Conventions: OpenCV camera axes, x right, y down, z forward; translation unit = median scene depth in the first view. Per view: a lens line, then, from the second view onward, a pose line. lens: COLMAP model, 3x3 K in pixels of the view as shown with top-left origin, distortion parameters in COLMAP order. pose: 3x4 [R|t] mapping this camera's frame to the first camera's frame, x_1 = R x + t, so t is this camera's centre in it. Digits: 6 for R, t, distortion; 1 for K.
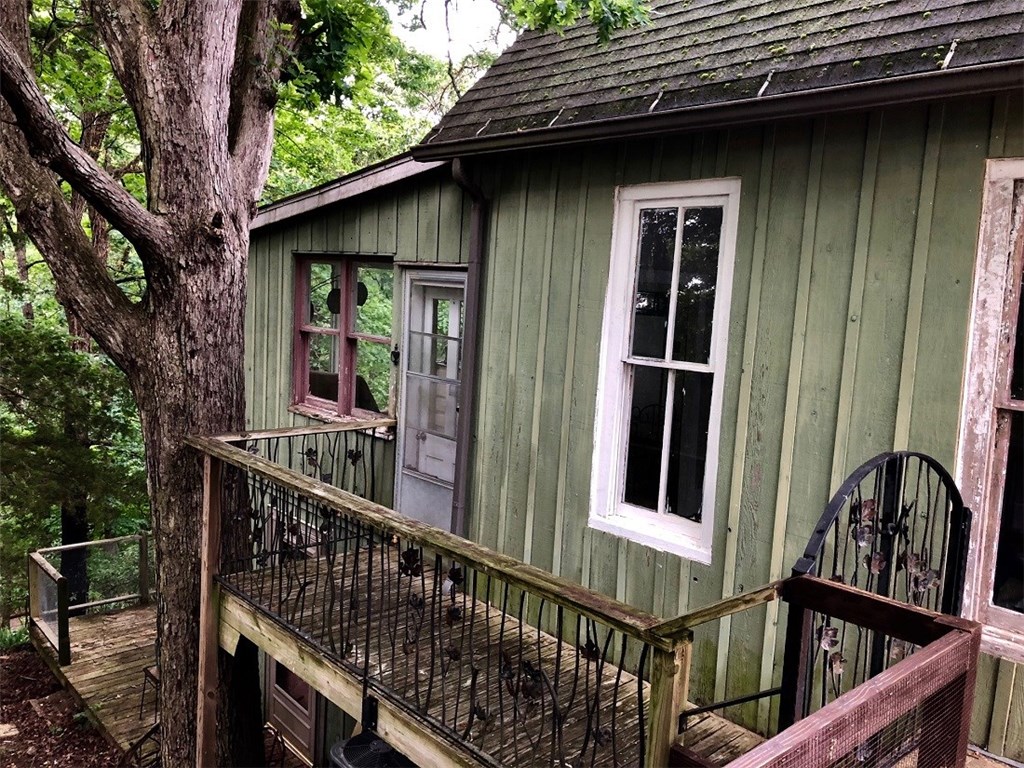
lens RADIAL K [[827.8, 0, 513.8], [0, 827.8, 383.4], [0, 0, 1]] dist [0.010020, -0.004738]
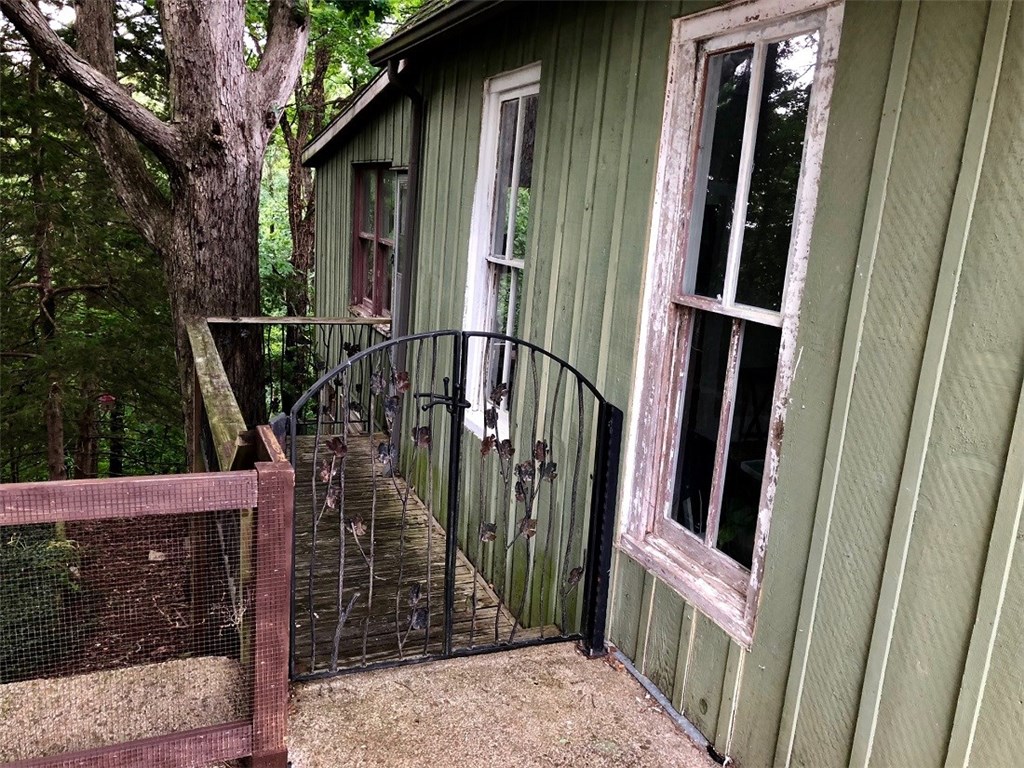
lens RADIAL K [[827.8, 0, 509.8], [0, 827.8, 384.1], [0, 0, 1]] dist [0.010020, -0.004738]
pose [[0.935536, 0.086272, -0.342533, 0.437333], [-0.059483, 0.994345, 0.087980, 0.029217], [0.348186, -0.061933, 0.935377, 0.051906]]
